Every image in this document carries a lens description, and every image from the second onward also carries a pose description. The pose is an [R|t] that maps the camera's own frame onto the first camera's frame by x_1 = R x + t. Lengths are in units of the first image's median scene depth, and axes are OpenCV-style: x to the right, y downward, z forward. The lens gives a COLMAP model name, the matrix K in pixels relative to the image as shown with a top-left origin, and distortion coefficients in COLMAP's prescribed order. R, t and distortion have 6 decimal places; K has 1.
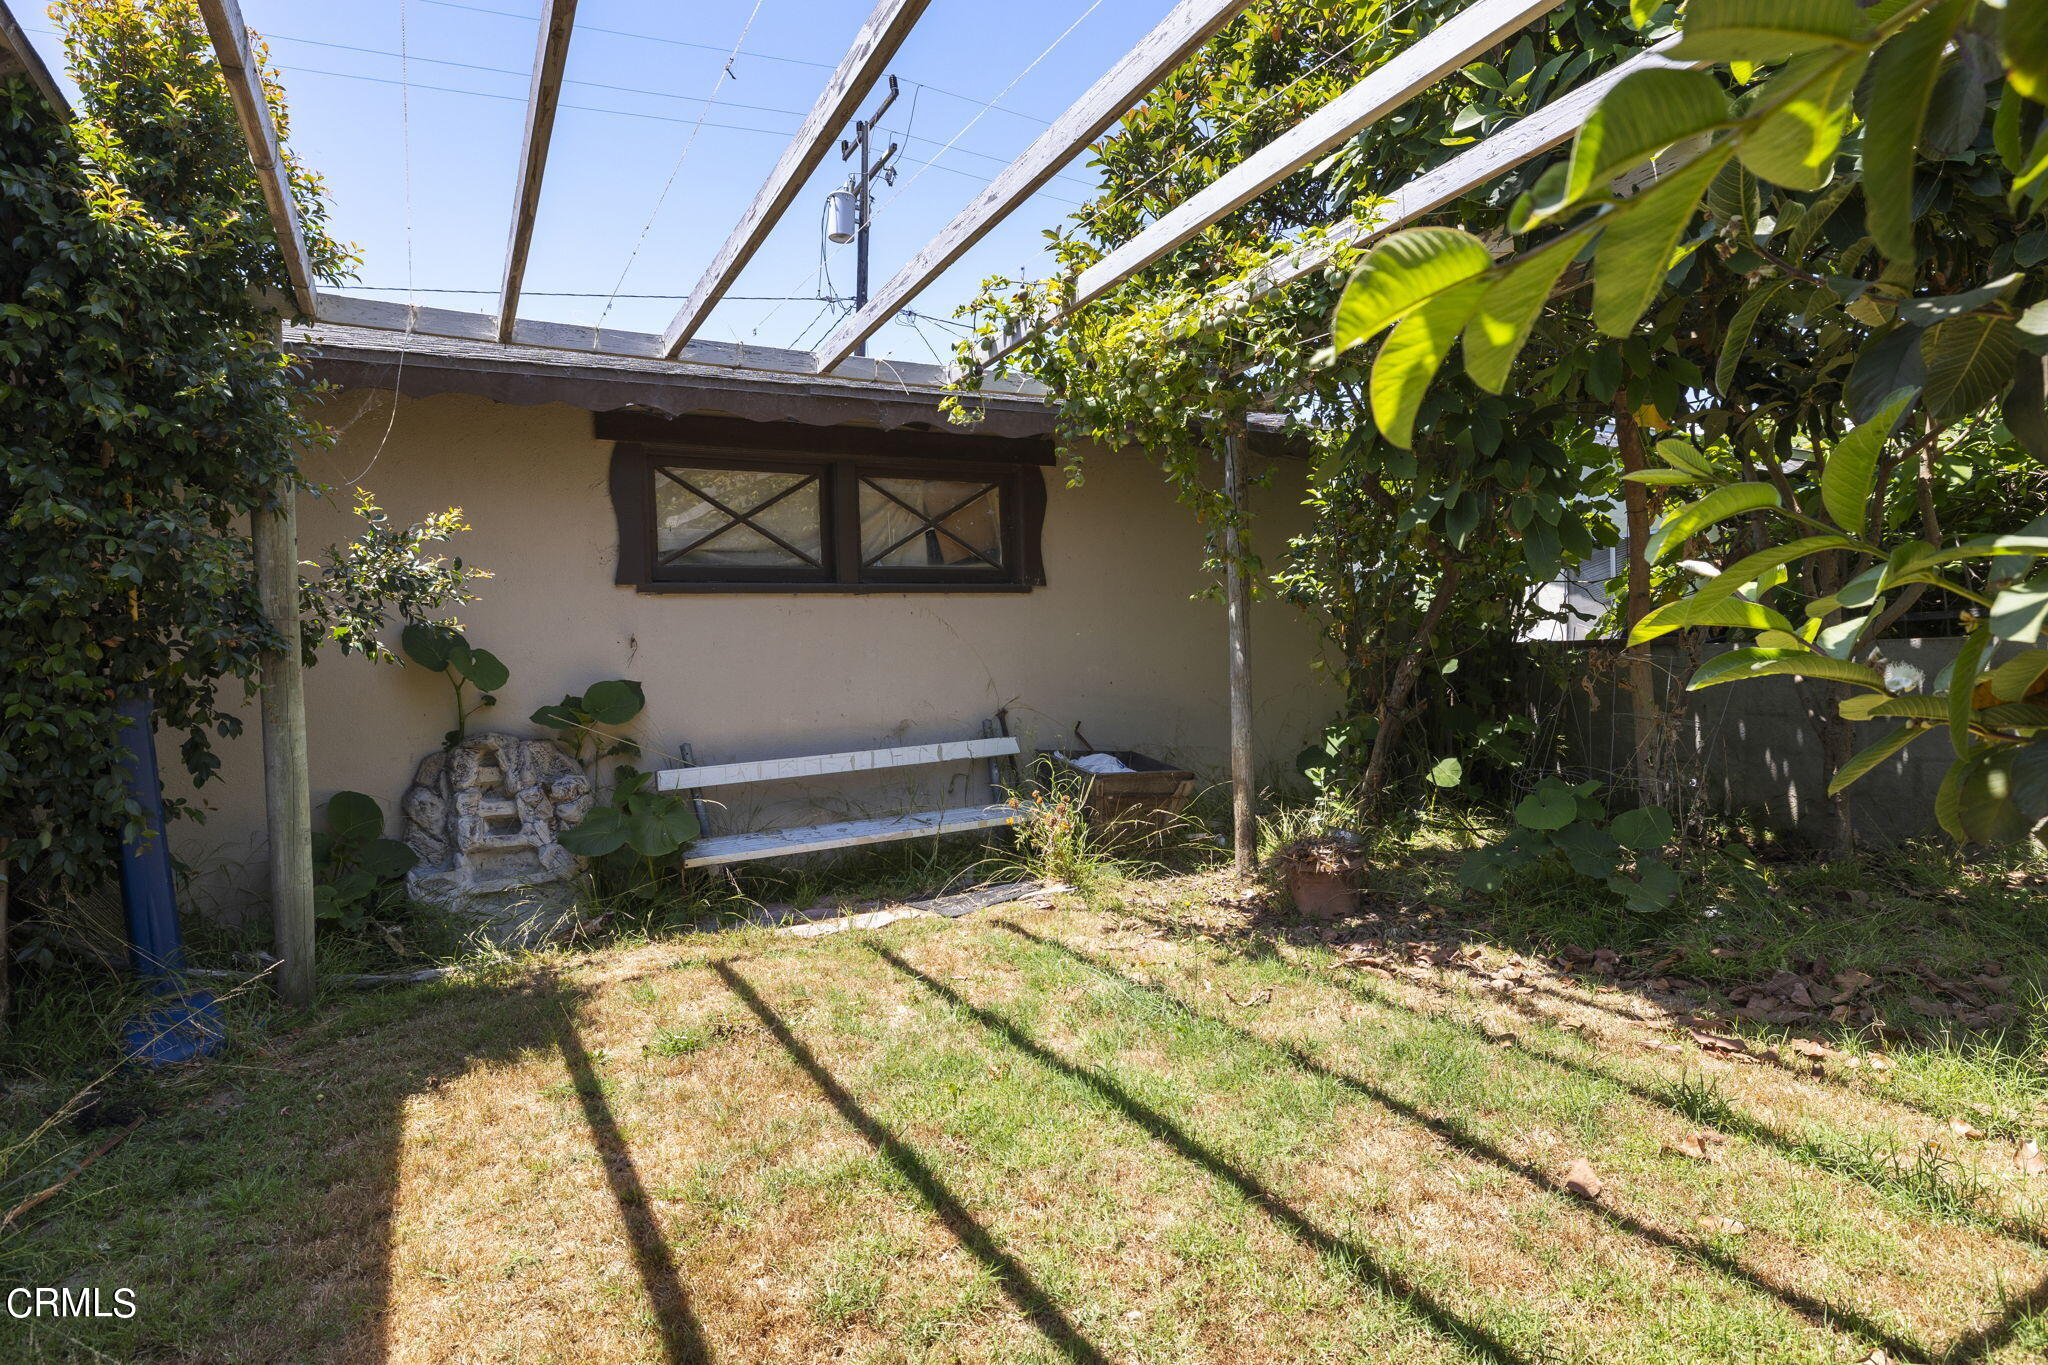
lens RADIAL K [[1088.8, 0, 1018.8], [0, 1088.8, 690.5], [0, 0, 1]] dist [0.001345, 0.000254]
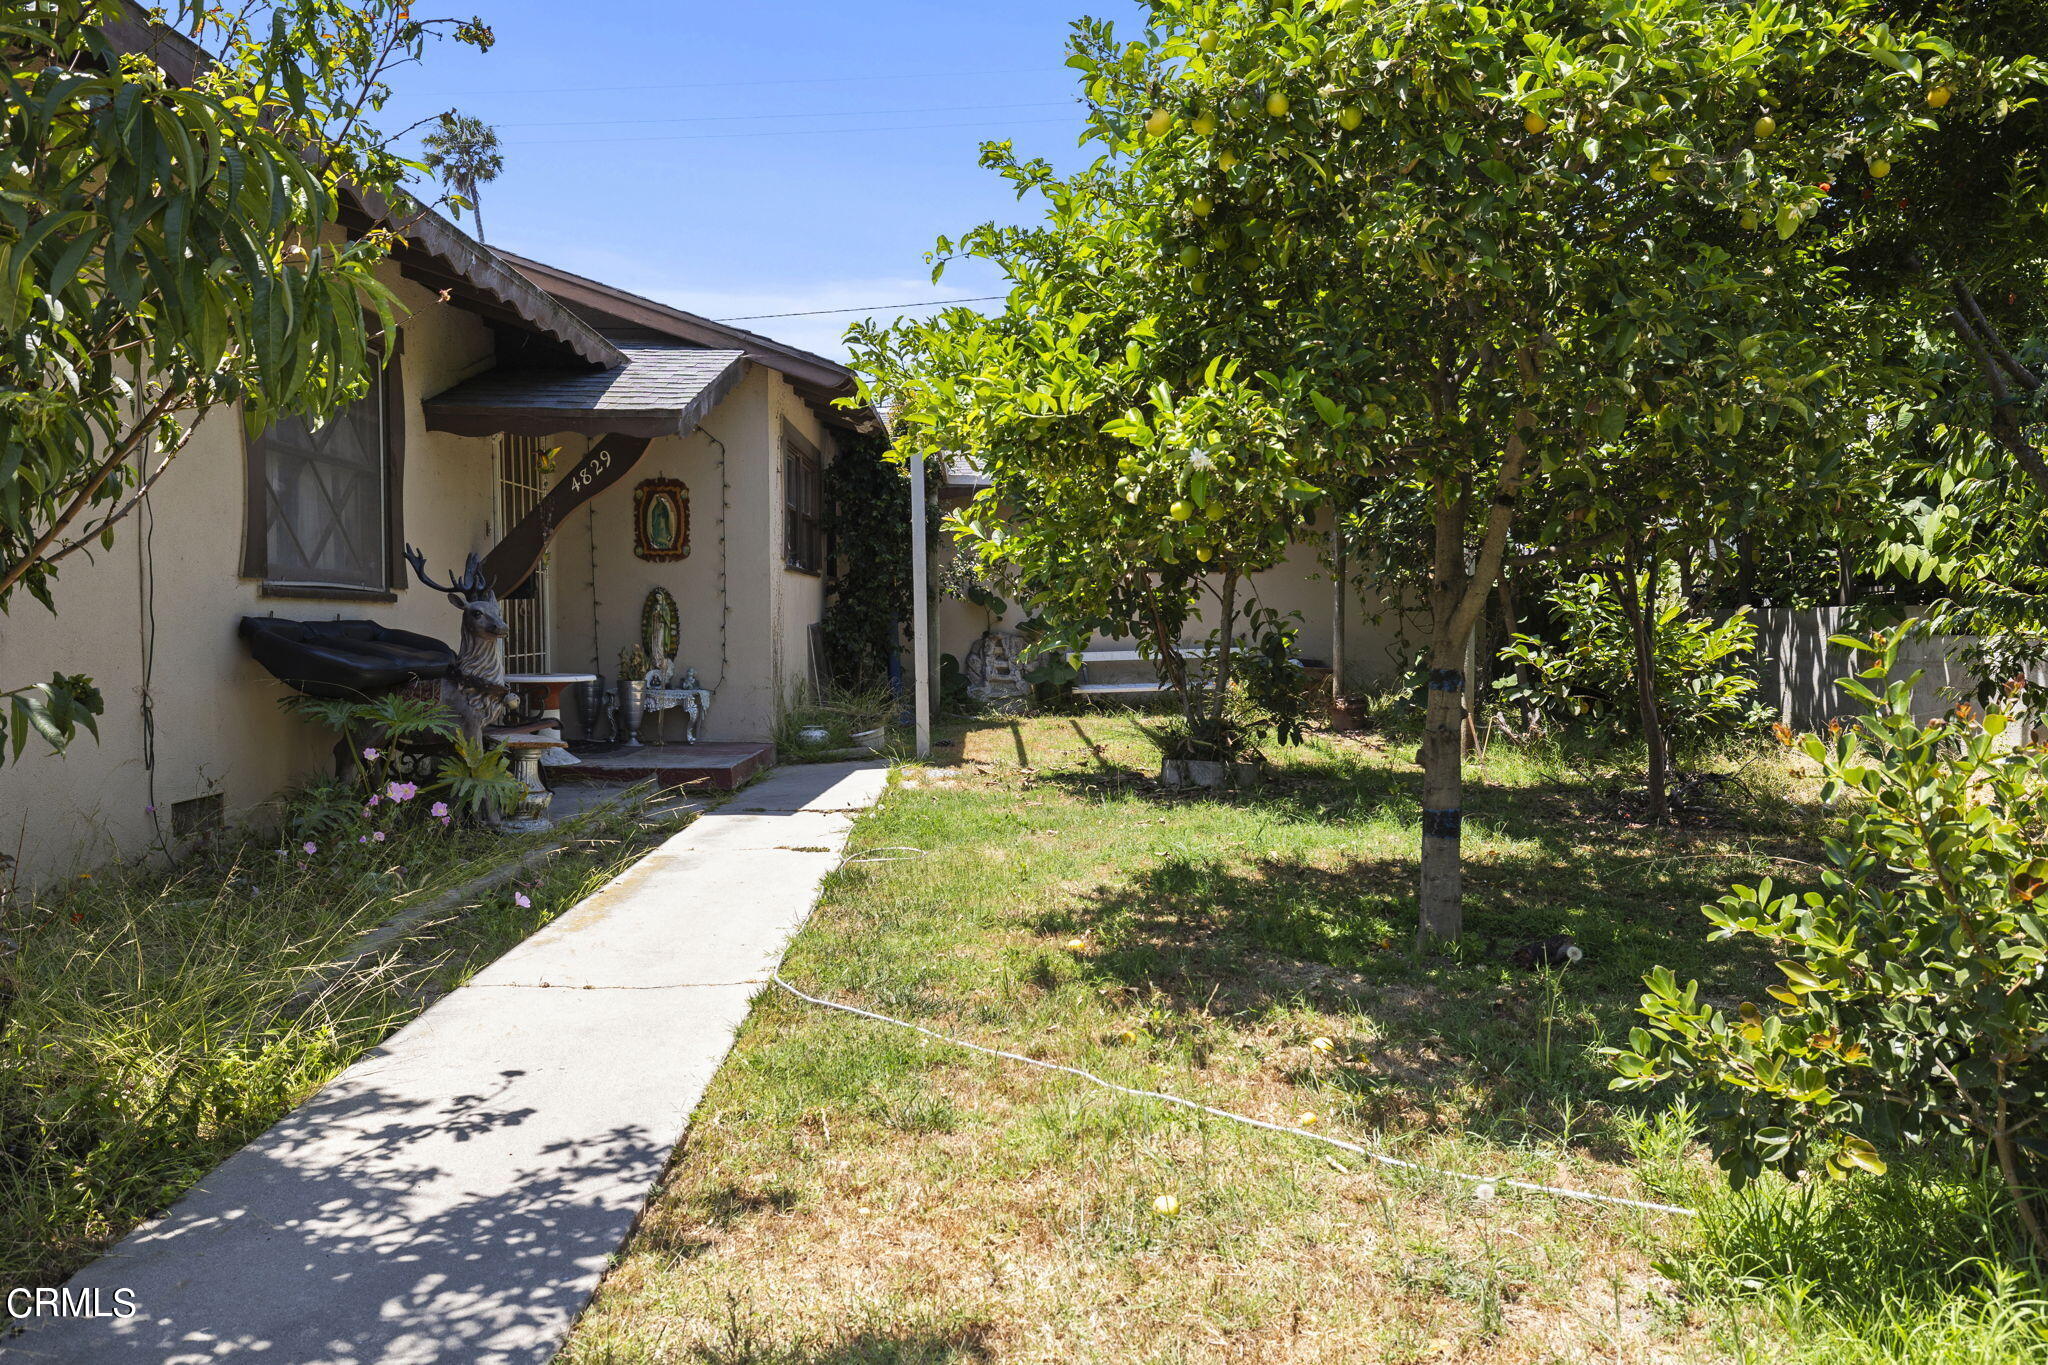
lens RADIAL K [[1391.2, 0, 1019.8], [0, 1391.2, 642.2], [0, 0, 1]] dist [-0.014346, -0.001122]
pose [[0.891955, 0.034067, -0.450840, 0.932054], [-0.032552, 0.999408, 0.011117, 0.026180], [0.450951, 0.004760, 0.892536, -1.704272]]
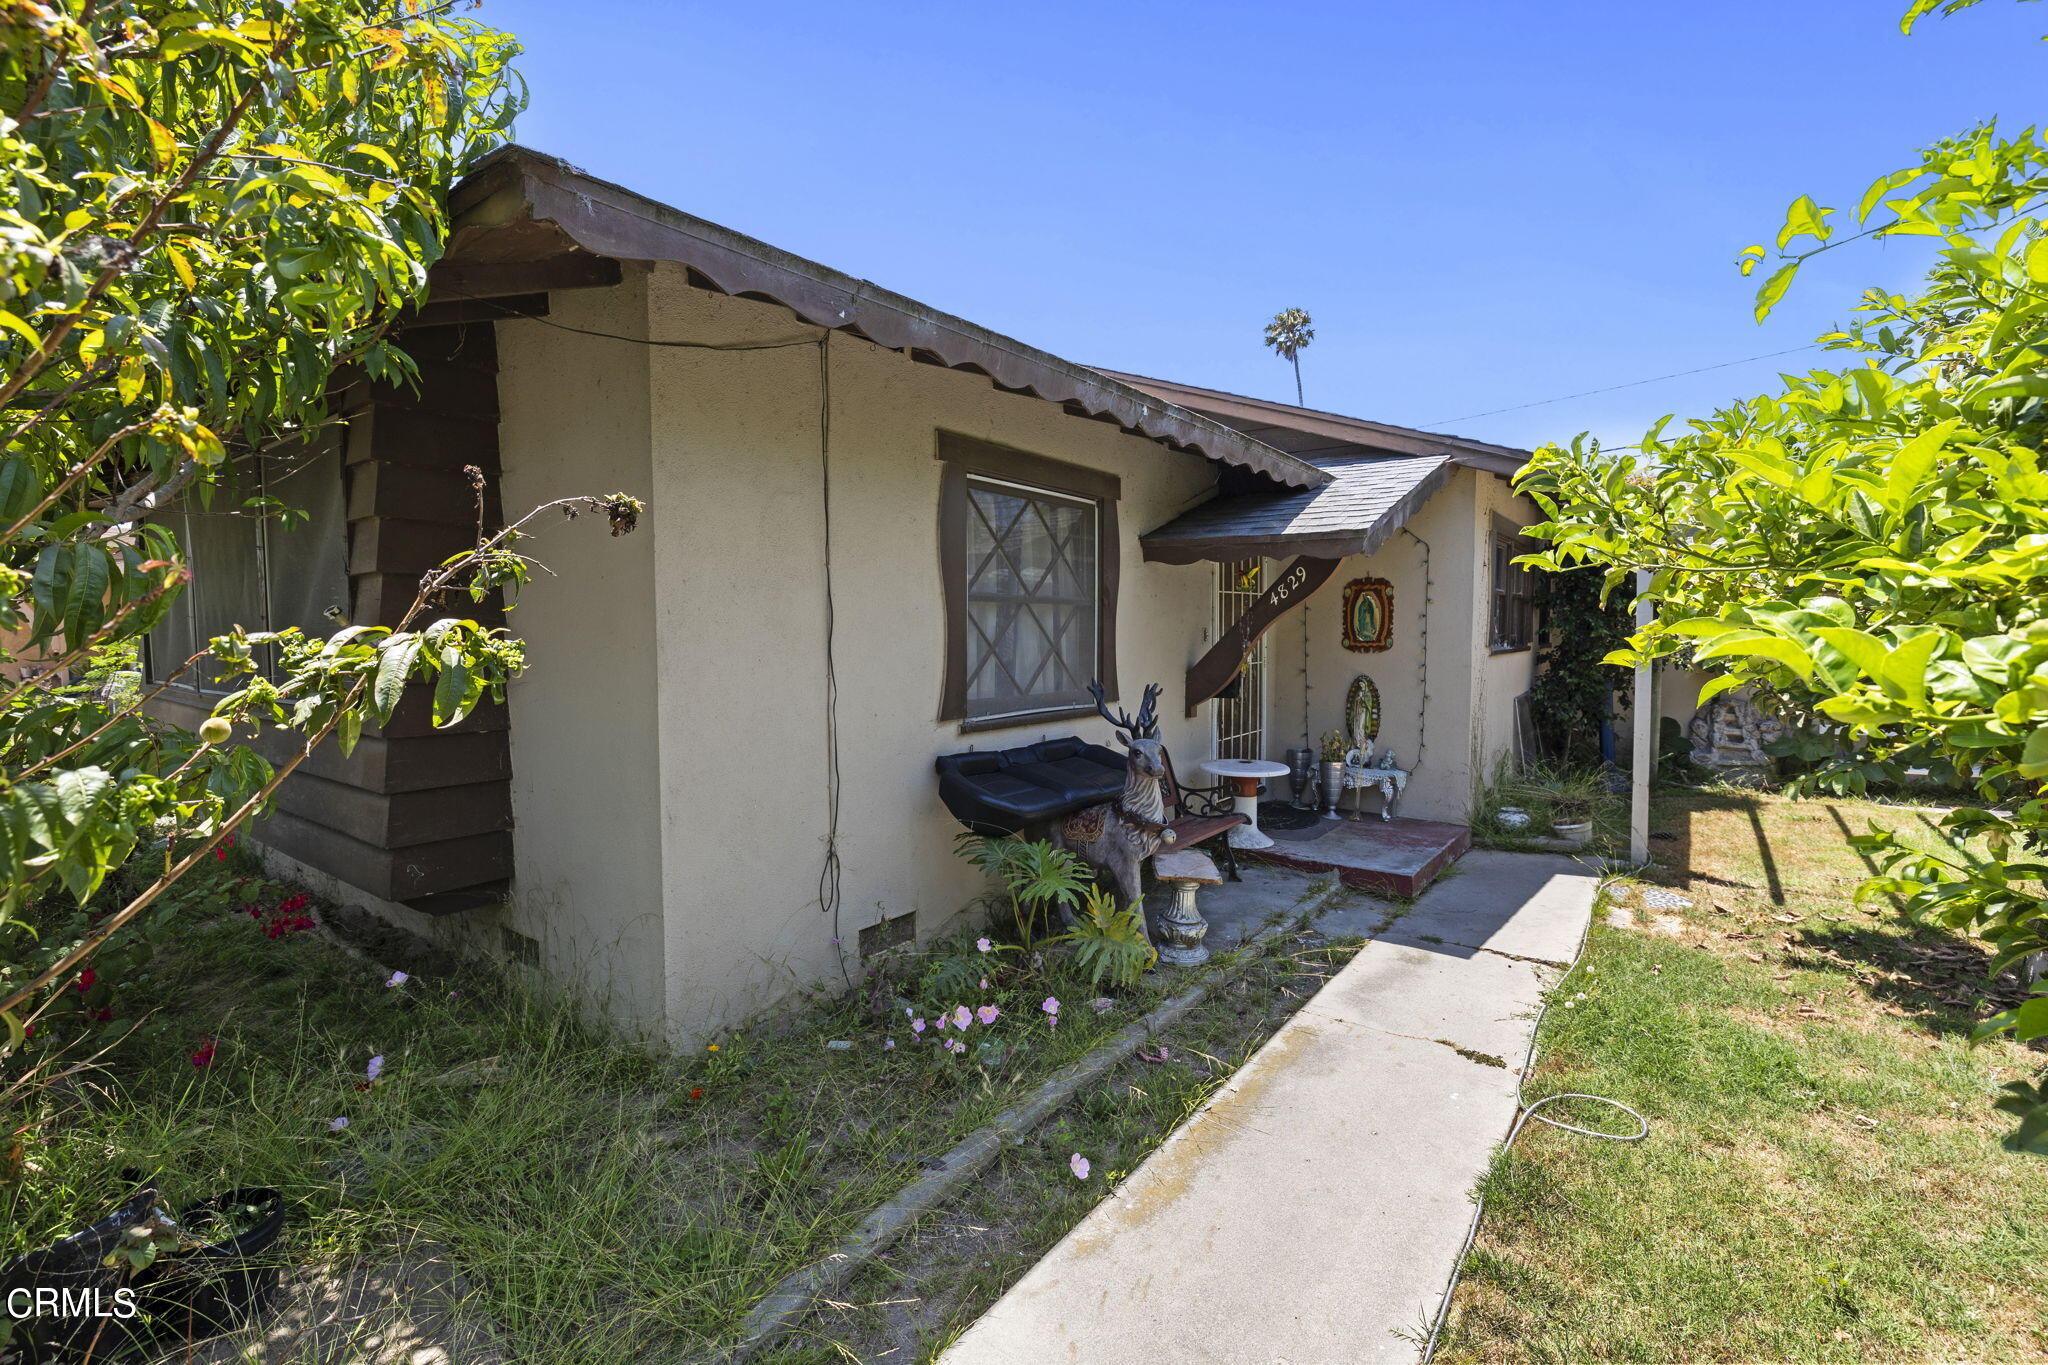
lens RADIAL K [[880.2, 0, 1024.0], [0, 880.2, 682.5], [0, 0, 1]] dist [-0.007024, -0.000161]
pose [[0.413646, 0.084567, -0.906502, 0.616143], [-0.028912, 0.996395, 0.079761, -0.107767], [0.909979, -0.006784, 0.414600, -1.220612]]
